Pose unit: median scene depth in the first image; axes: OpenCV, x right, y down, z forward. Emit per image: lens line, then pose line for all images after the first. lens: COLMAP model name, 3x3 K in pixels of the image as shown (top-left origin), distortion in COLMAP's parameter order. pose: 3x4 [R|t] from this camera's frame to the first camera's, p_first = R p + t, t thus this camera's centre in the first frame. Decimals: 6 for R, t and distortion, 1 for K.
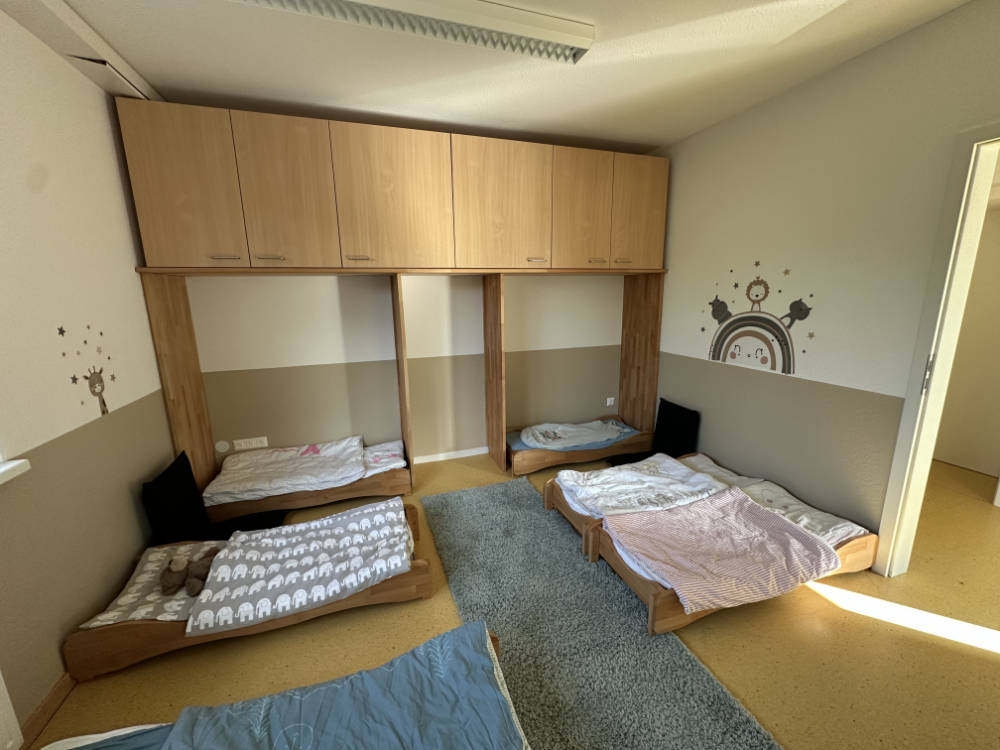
lens RADIAL K [[399.4, 0, 500.0], [0, 399.4, 375.0], [0, 0, 1]] dist [-0.001848, 0.000441]
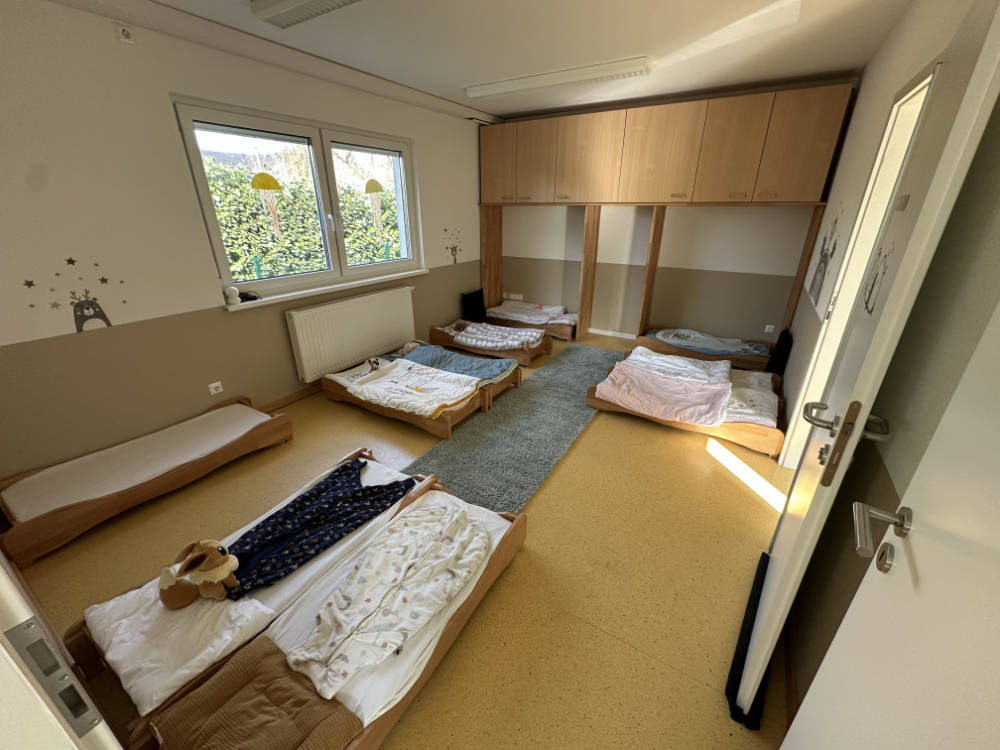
lens RADIAL K [[399.4, 0, 500.0], [0, 399.4, 375.0], [0, 0, 1]] dist [-0.001848, 0.000441]
pose [[0.637155, 0.313288, -0.704190, 0.983673], [-0.168091, 0.948150, 0.269733, 0.025660], [0.752183, -0.053494, 0.656780, -0.426699]]
